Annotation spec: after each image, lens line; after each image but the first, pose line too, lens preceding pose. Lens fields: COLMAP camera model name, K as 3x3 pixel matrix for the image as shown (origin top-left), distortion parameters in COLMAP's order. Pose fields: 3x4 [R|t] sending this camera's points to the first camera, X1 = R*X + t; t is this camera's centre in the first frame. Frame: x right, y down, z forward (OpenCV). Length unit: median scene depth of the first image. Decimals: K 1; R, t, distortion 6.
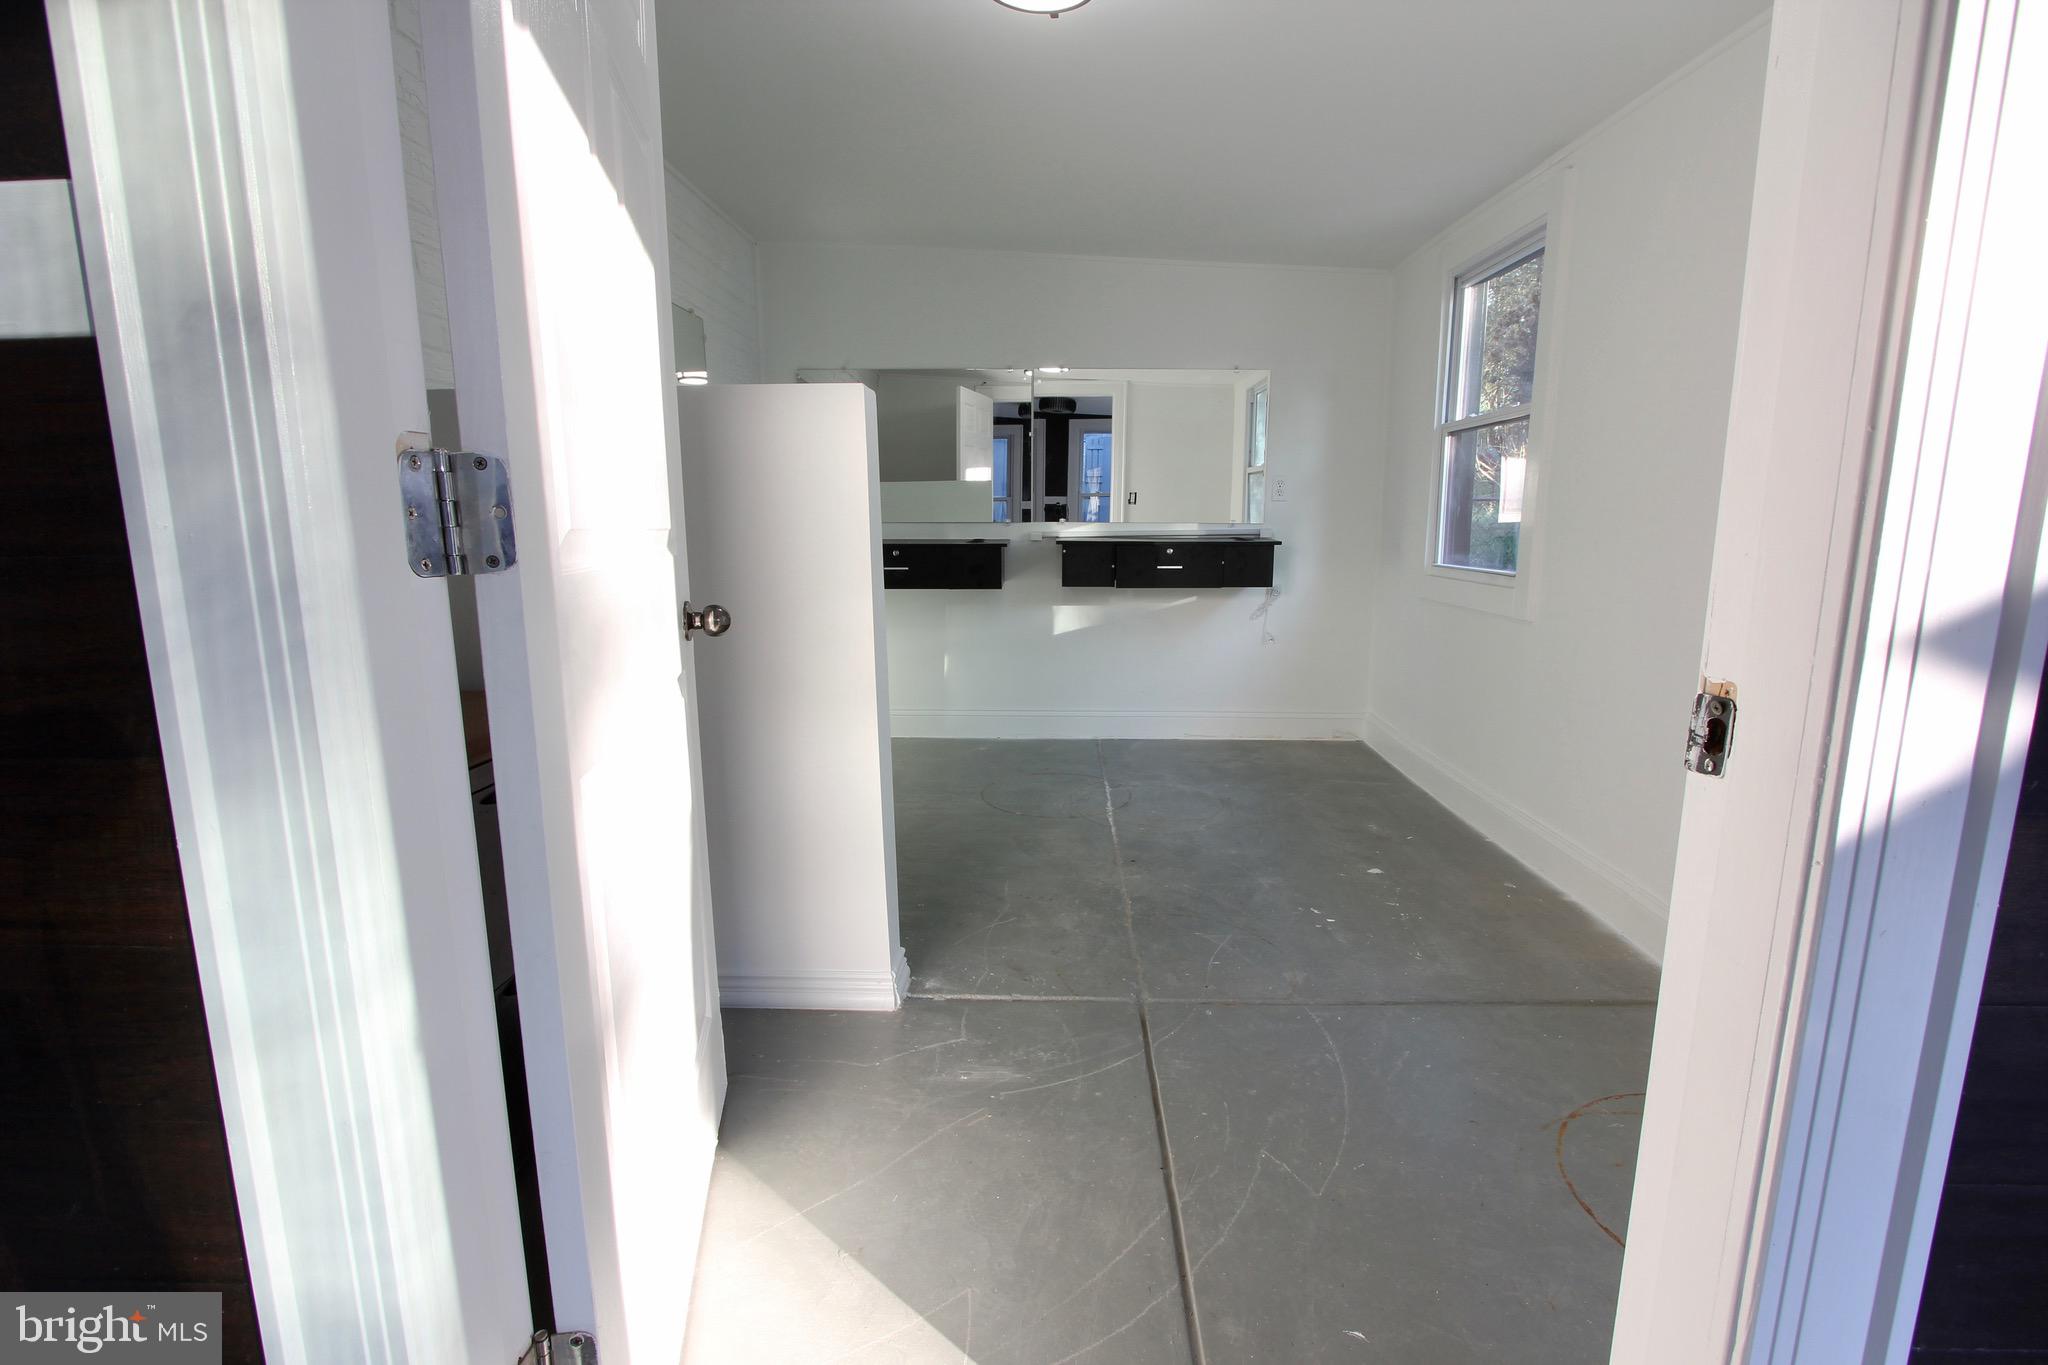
lens RADIAL K [[948.6, 0, 1025.4], [0, 948.6, 684.9], [0, 0, 1]] dist [-0.010277, 0.001247]
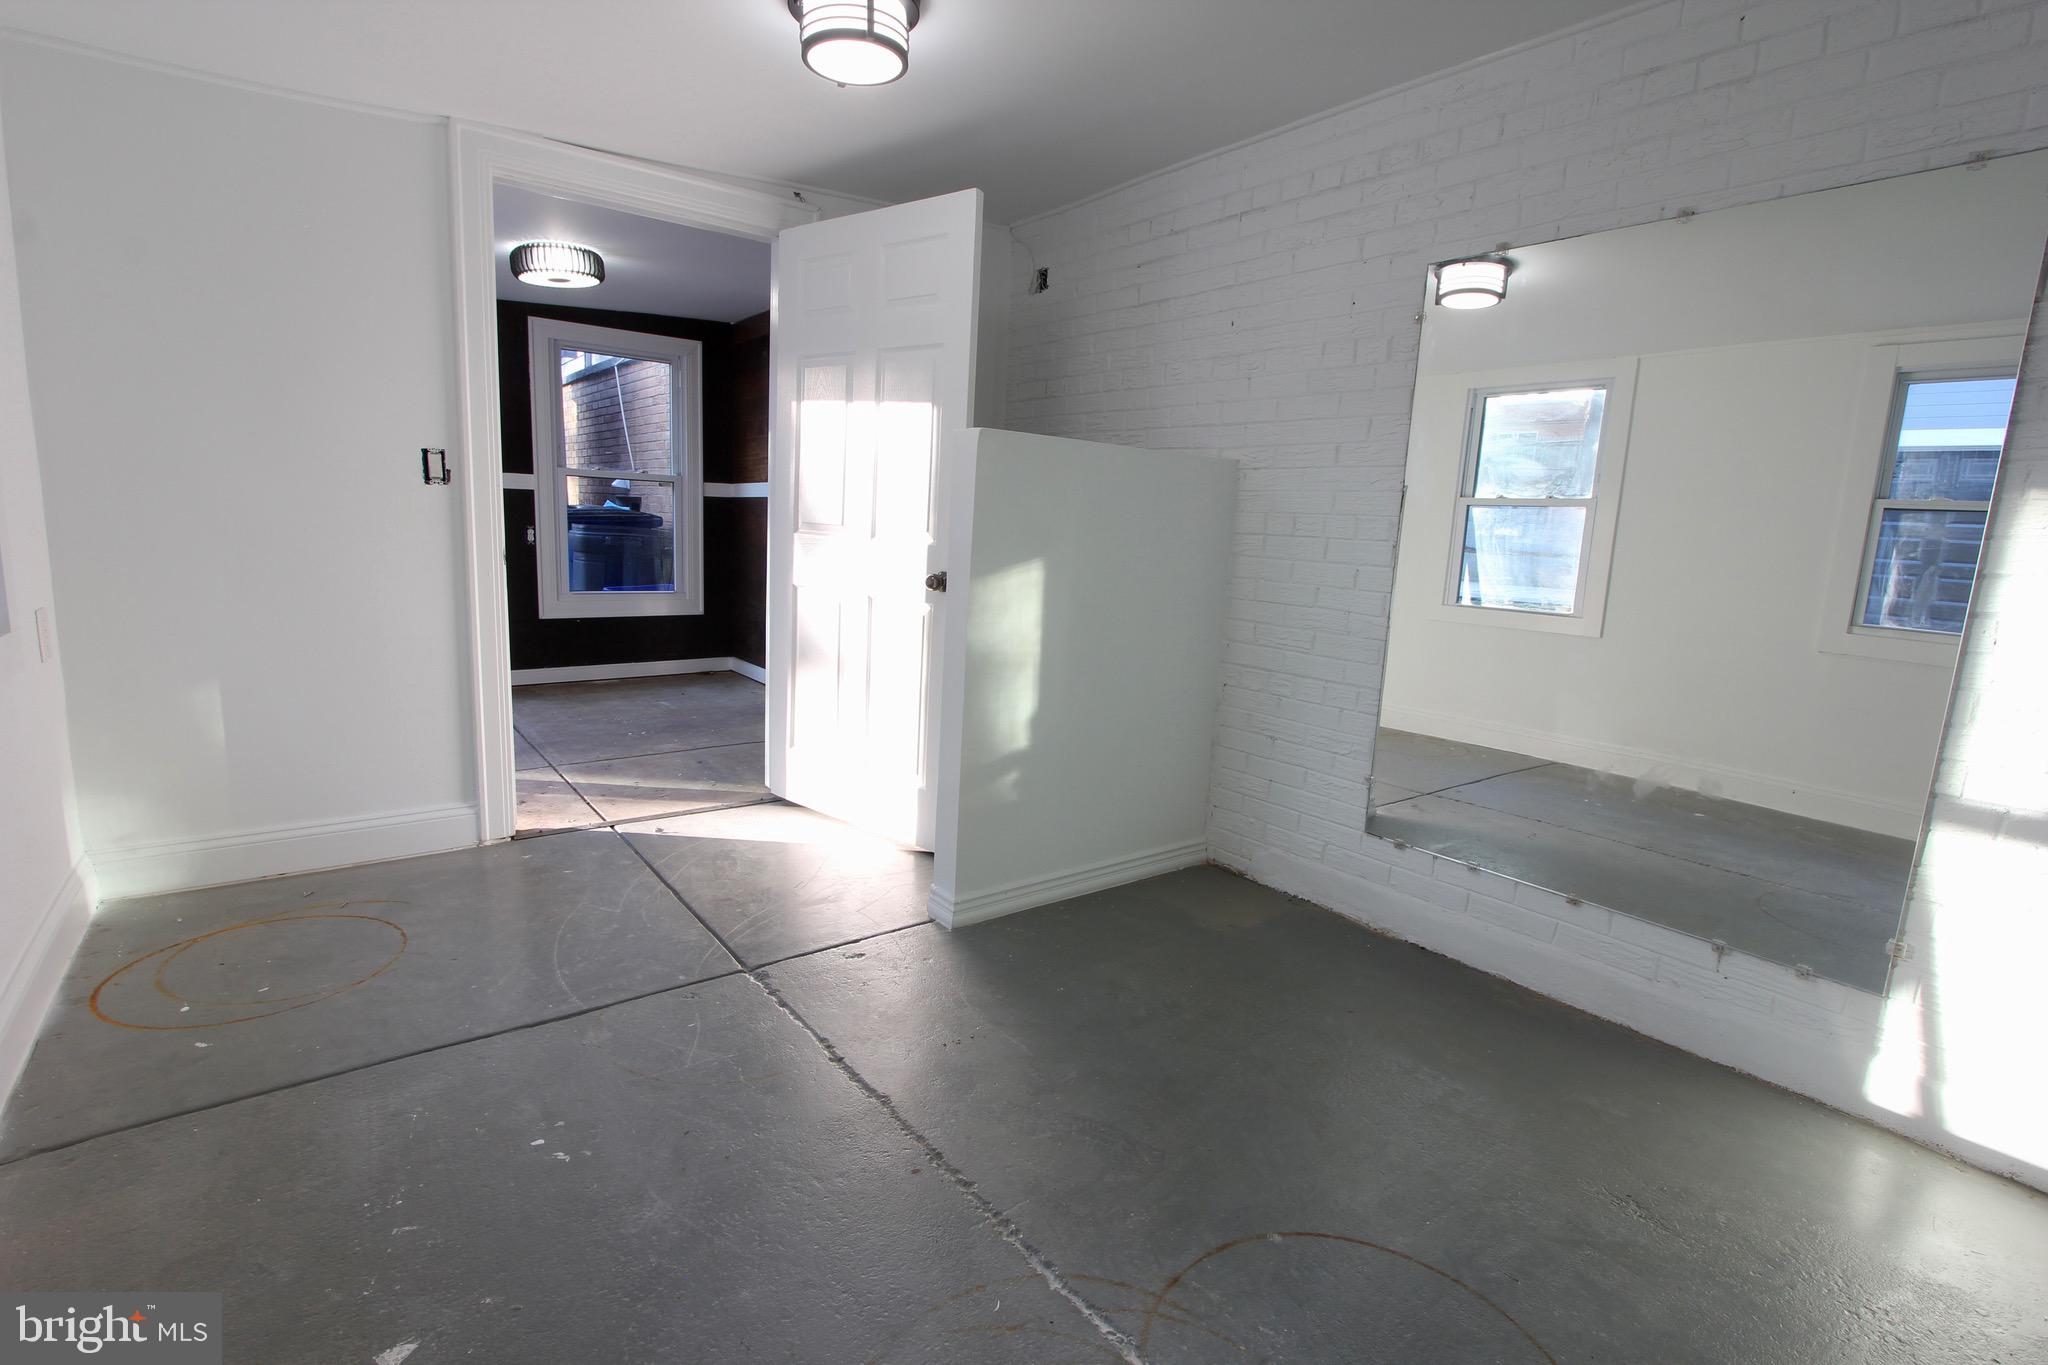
lens RADIAL K [[948.6, 0, 1022.1], [0, 948.6, 681.1], [0, 0, 1]] dist [-0.010277, 0.001247]
pose [[-0.771189, 0.070806, -0.632656, 0.592077], [-0.150785, 0.945199, 0.289589, -0.360880], [0.618491, 0.318724, -0.718251, 2.045454]]
